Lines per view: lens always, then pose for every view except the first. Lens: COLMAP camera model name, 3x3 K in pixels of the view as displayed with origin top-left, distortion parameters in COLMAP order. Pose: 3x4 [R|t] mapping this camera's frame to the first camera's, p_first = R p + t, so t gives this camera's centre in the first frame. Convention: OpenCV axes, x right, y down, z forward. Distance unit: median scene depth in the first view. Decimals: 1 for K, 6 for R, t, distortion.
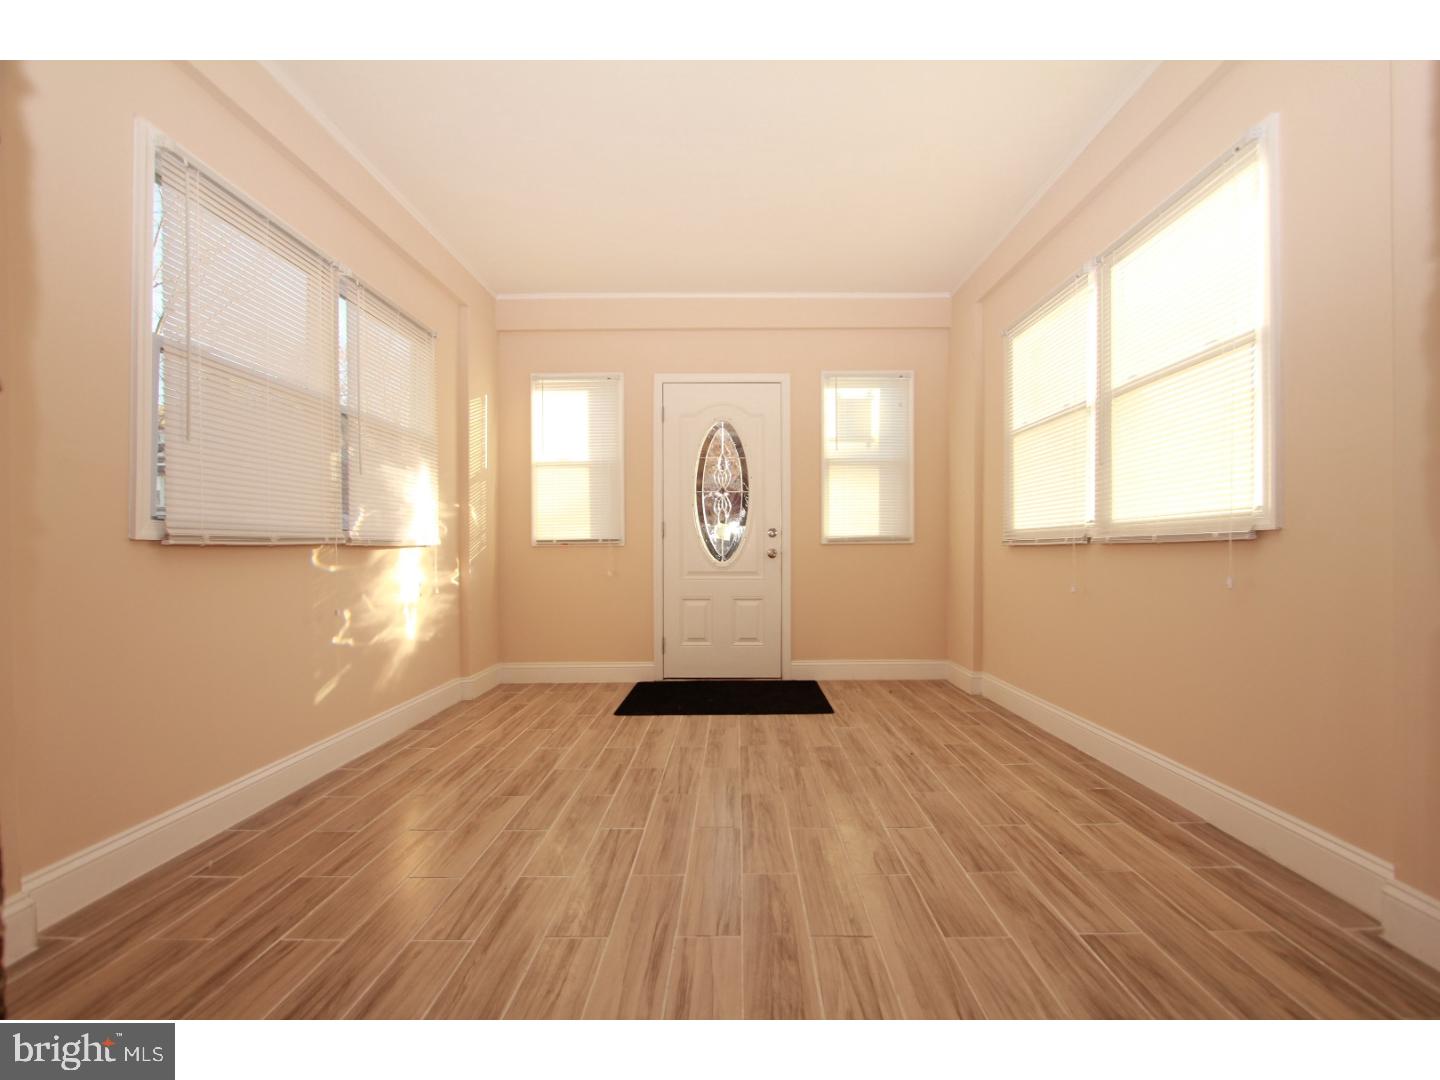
lens RADIAL K [[666.5, 0, 733.6], [0, 666.5, 549.3], [0, 0, 1]] dist [-0.011840, 0.000088]
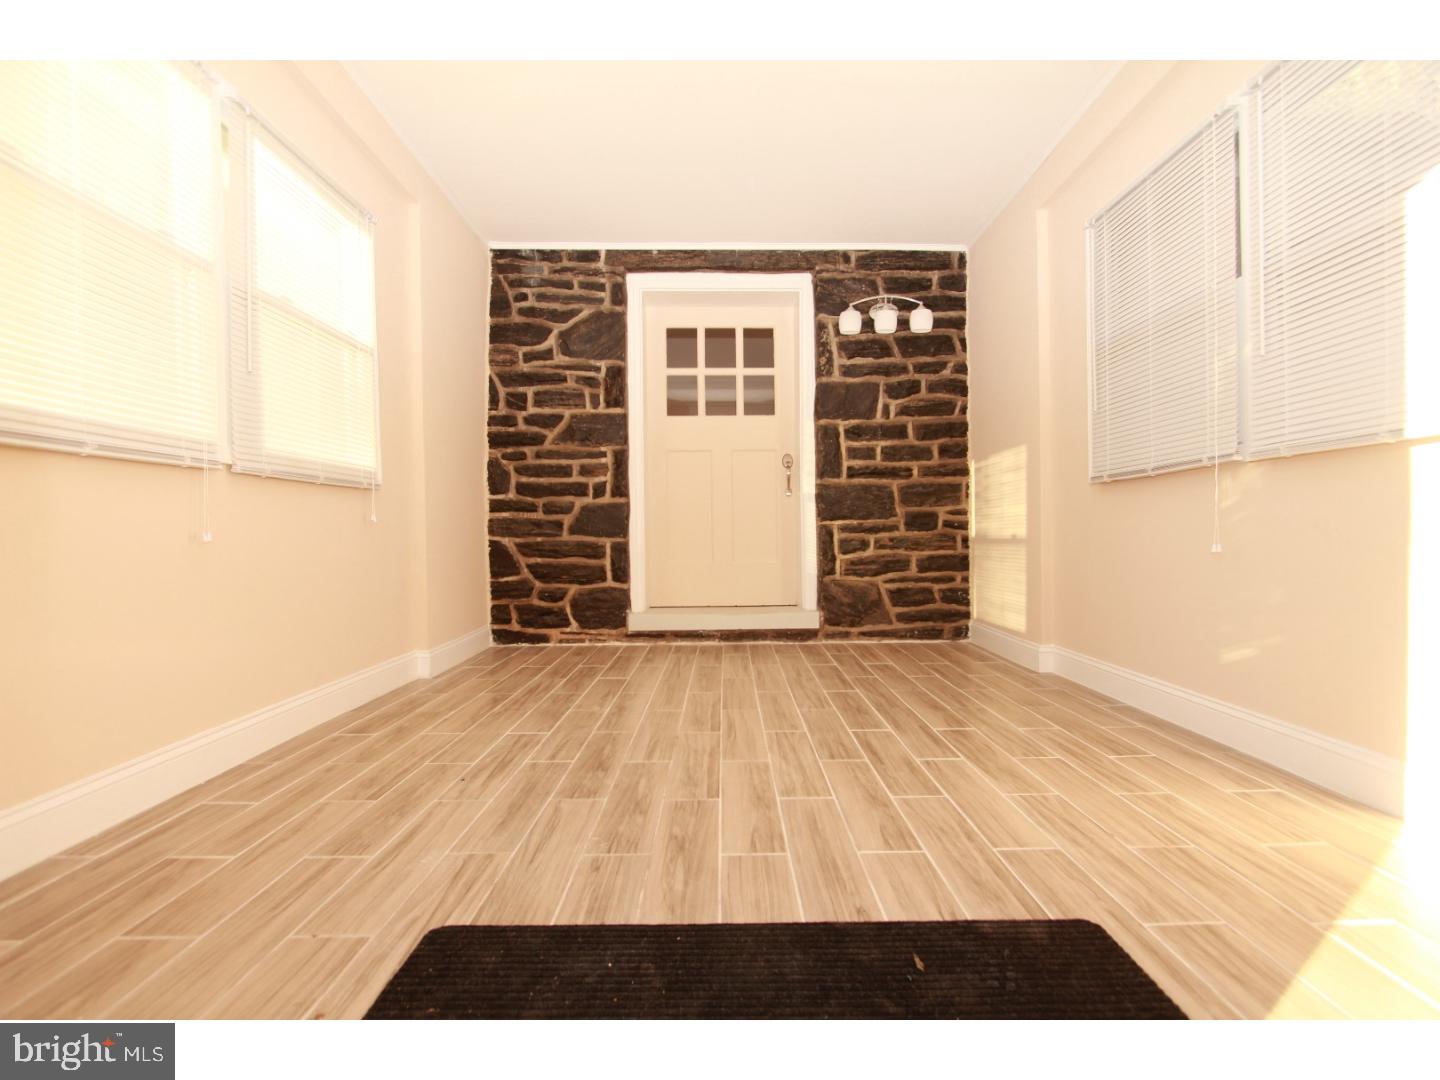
lens RADIAL K [[666.5, 0, 733.6], [0, 666.5, 549.3], [0, 0, 1]] dist [-0.011840, 0.000088]
pose [[-0.999739, 0.014576, -0.017603, 0.004577], [0.014160, 0.999623, 0.023513, 0.064744], [0.017939, 0.023258, -0.999569, 1.686335]]
